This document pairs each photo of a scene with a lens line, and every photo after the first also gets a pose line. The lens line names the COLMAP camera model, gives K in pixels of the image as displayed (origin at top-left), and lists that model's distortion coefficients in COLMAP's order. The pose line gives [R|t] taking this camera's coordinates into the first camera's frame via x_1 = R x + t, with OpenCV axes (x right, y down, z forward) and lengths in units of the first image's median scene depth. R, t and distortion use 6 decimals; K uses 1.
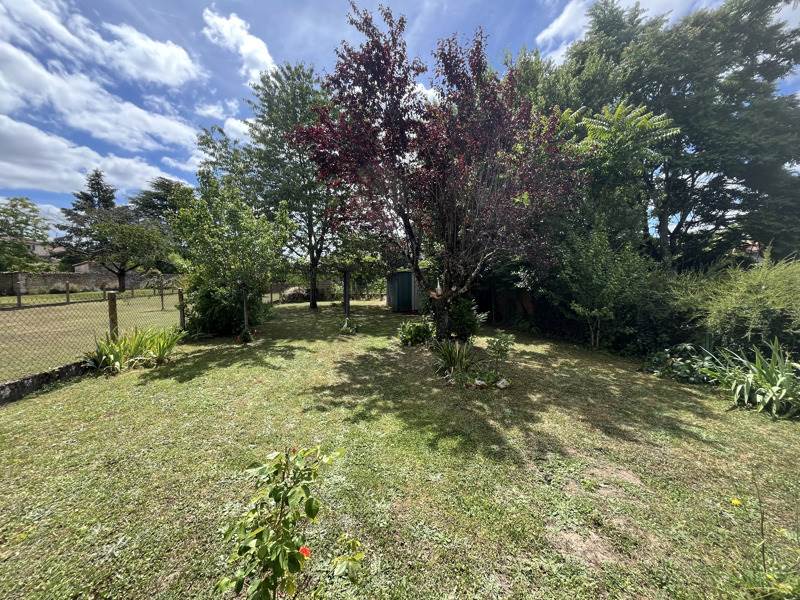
lens RADIAL K [[322.8, 0, 400.0], [0, 322.8, 300.0], [0, 0, 1]] dist [-0.002917, -0.000266]
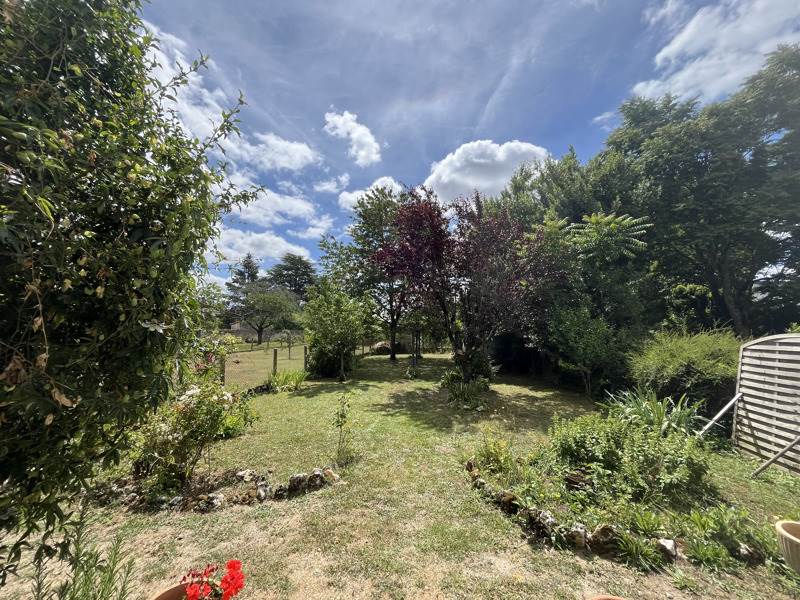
lens RADIAL K [[322.8, 0, 400.0], [0, 322.8, 300.0], [0, 0, 1]] dist [-0.002917, -0.000266]
pose [[0.960375, -0.030084, -0.277081, 0.225033], [-0.014492, 0.987423, -0.157437, -0.013298], [0.278332, 0.155214, 0.947861, -0.435921]]
